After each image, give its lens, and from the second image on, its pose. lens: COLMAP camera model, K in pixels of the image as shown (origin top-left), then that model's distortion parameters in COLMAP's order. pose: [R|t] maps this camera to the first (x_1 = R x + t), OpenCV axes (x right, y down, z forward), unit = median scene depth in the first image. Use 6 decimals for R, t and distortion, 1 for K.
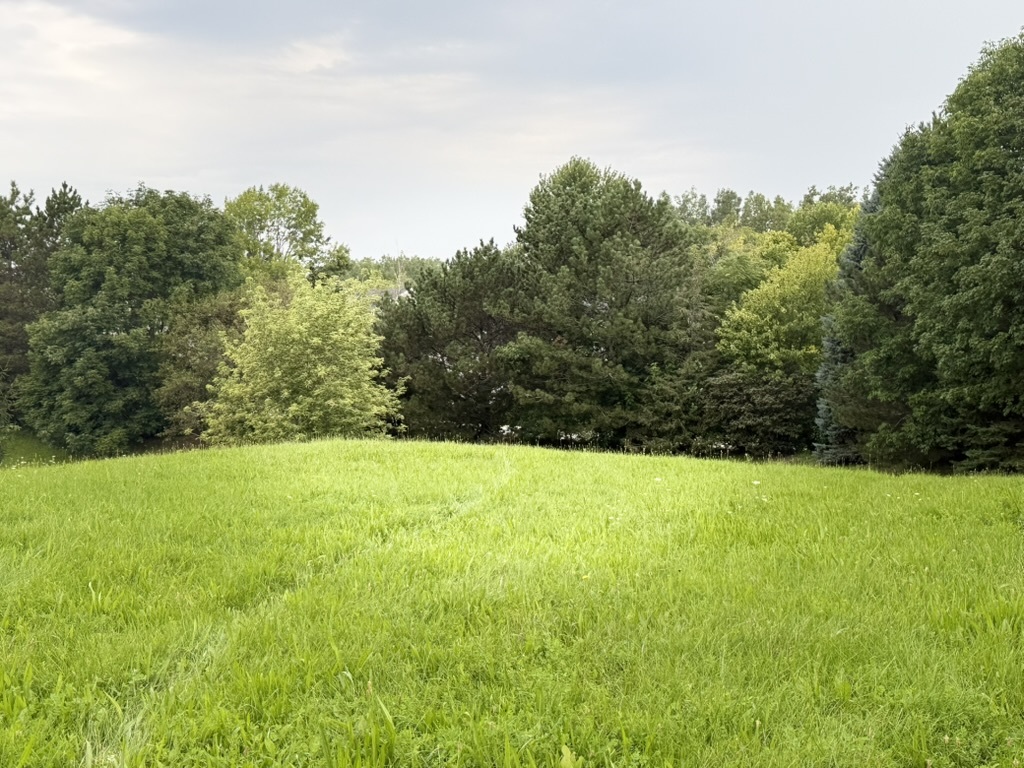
lens RADIAL K [[1350.9, 0, 512.8], [0, 1350.9, 406.0], [0, 0, 1]] dist [0.185100, -0.408664]
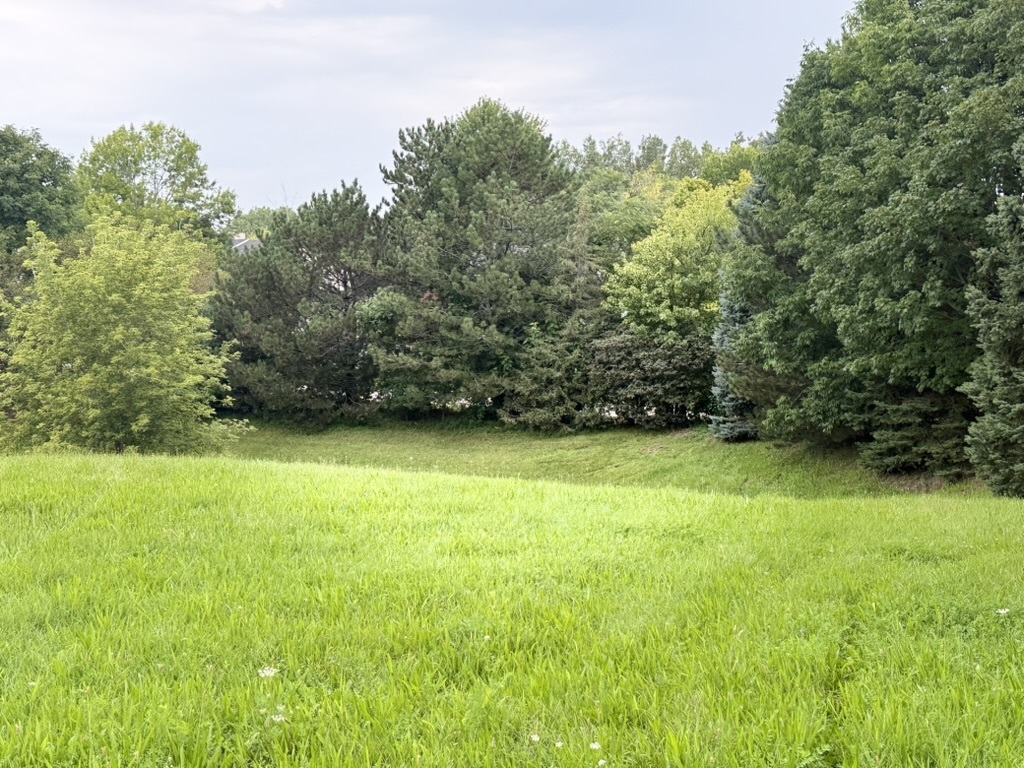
lens RADIAL K [[1354.8, 0, 511.8], [0, 1354.8, 395.3], [0, 0, 1]] dist [0.188929, -0.379986]
pose [[0.999094, -0.004596, 0.042320, 0.053512], [0.003440, 0.999620, 0.027341, -0.009112], [-0.042429, -0.027171, 0.998730, 0.127069]]
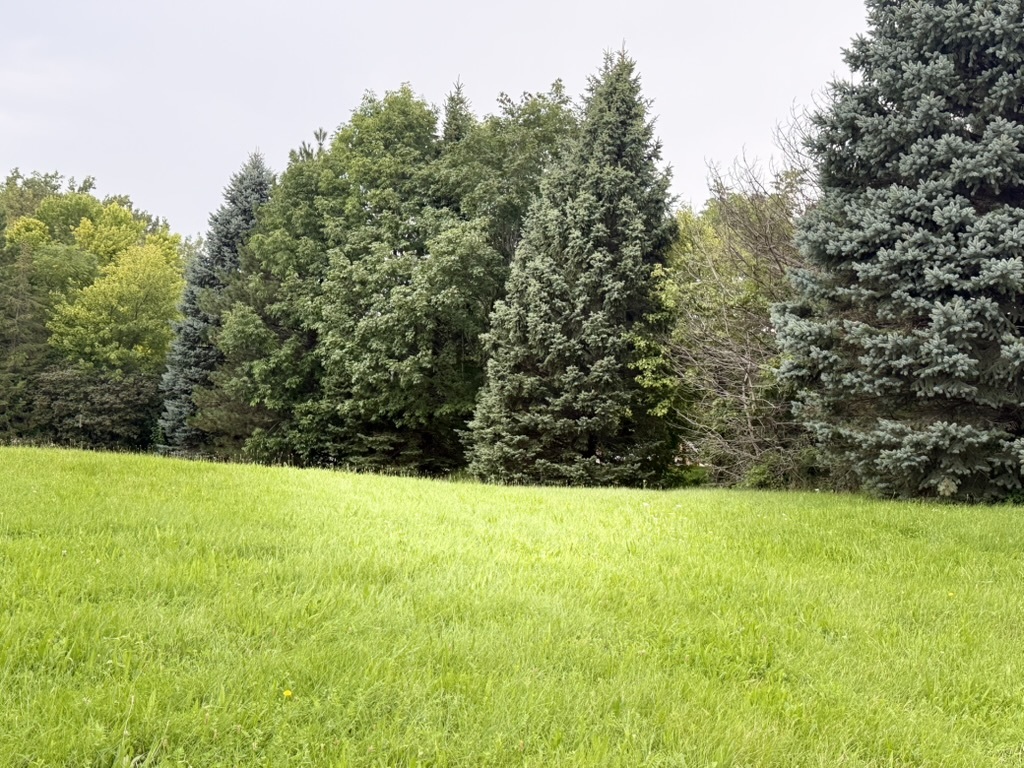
lens RADIAL K [[1356.5, 0, 507.3], [0, 1356.5, 396.7], [0, 0, 1]] dist [0.185135, -0.379137]
pose [[0.820013, 0.045290, 0.570551, -0.136176], [-0.044140, 0.998900, -0.015852, -0.003068], [-0.570641, -0.012185, 0.821109, 0.017592]]
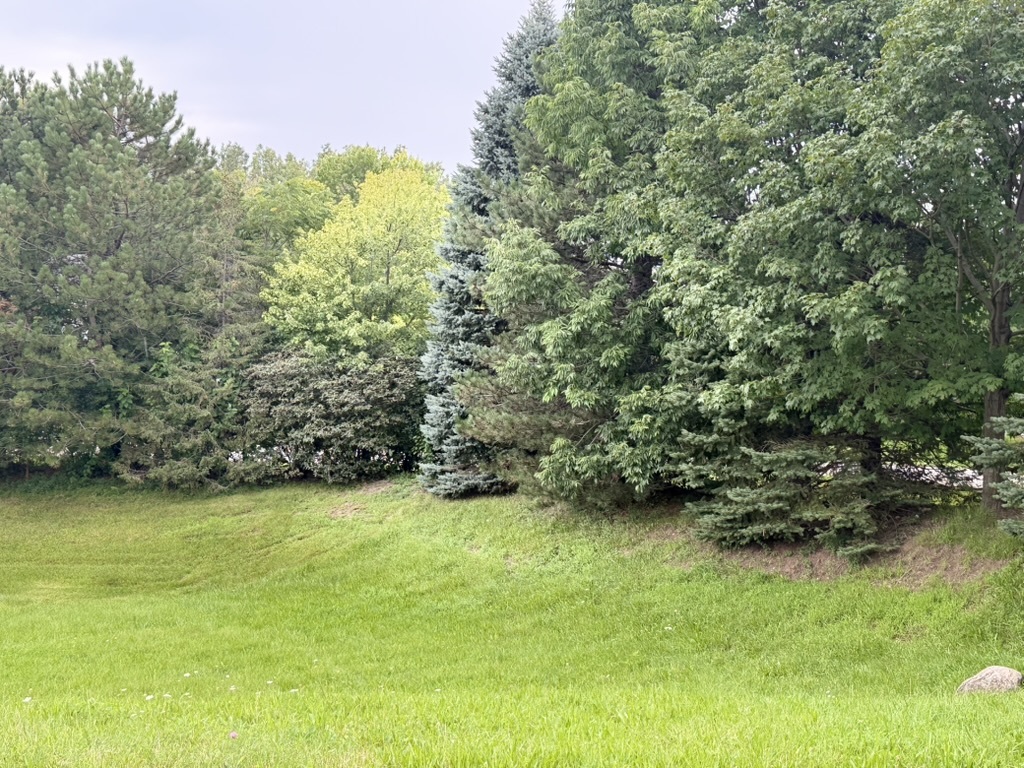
lens RADIAL K [[1354.8, 0, 511.8], [0, 1354.8, 395.3], [0, 0, 1]] dist [0.188929, -0.379986]
pose [[0.934173, -0.021659, 0.356162, 0.027099], [0.018764, 0.999757, 0.011581, -0.011469], [-0.356326, -0.004136, 0.934352, 0.343169]]
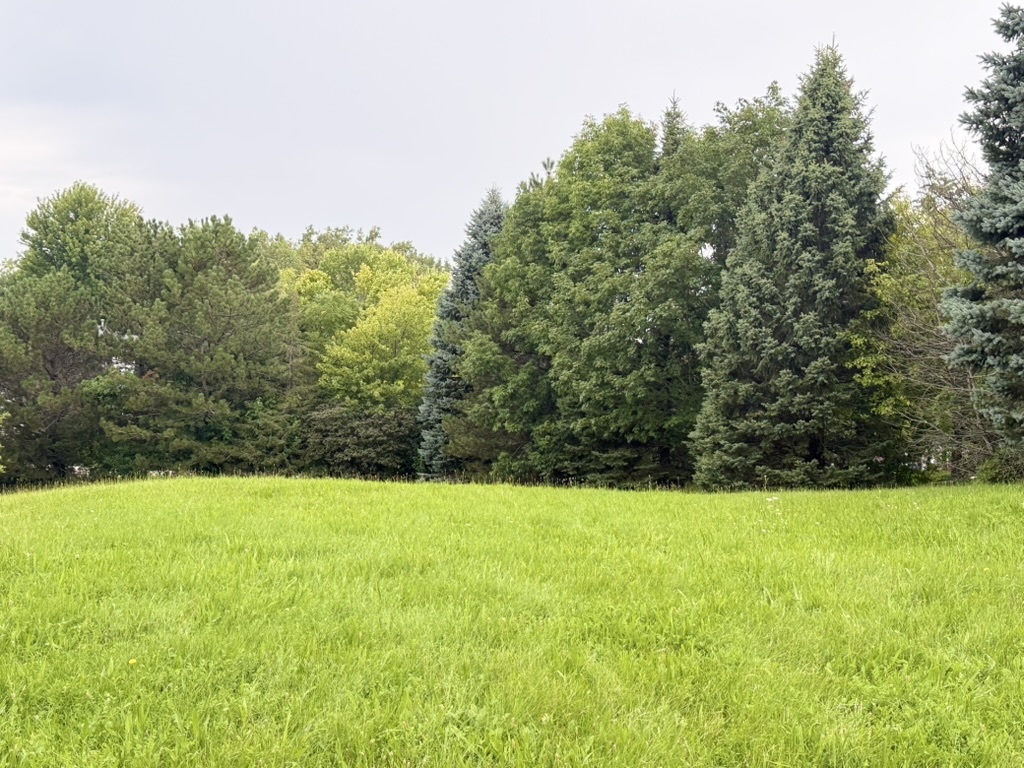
lens RADIAL K [[1354.8, 0, 511.8], [0, 1354.8, 395.3], [0, 0, 1]] dist [0.188929, -0.379986]
pose [[0.923206, -0.003595, 0.384288, -0.109368], [0.016151, 0.999436, -0.029451, -0.000682], [-0.383966, 0.033396, 0.922743, -0.006666]]
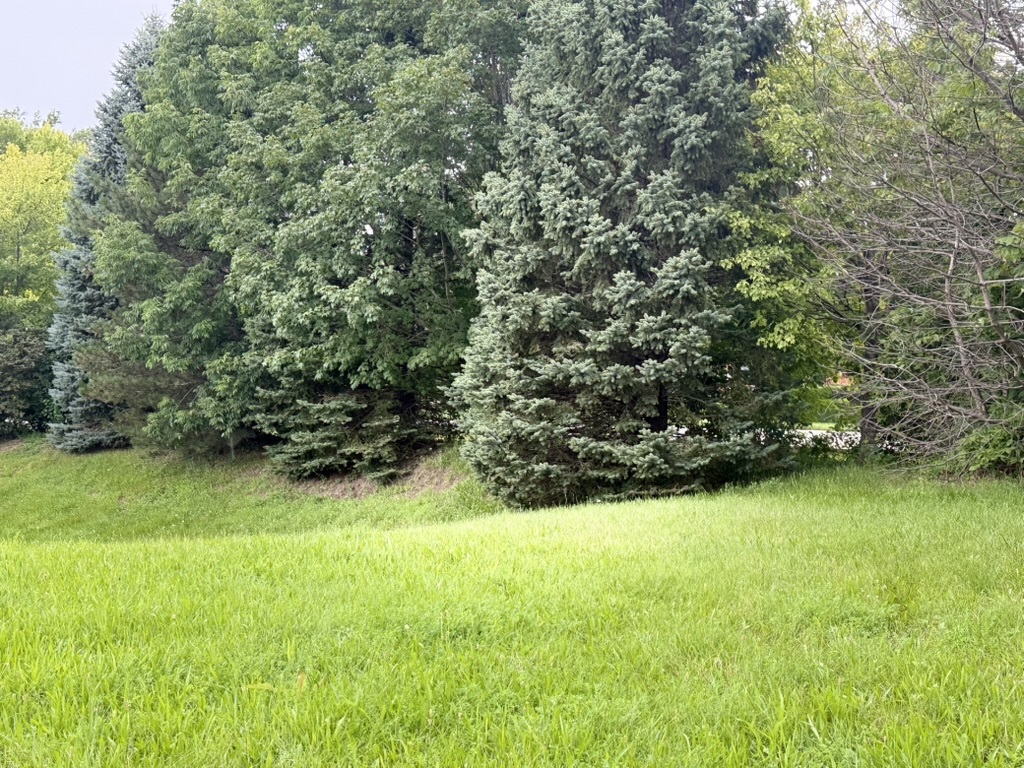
lens RADIAL K [[1356.5, 0, 507.3], [0, 1356.5, 396.7], [0, 0, 1]] dist [0.185135, -0.379137]
pose [[0.829832, -0.043025, 0.556353, 0.010953], [0.024686, 0.998878, 0.040426, -0.010380], [-0.557467, -0.019812, 0.829962, 0.222589]]
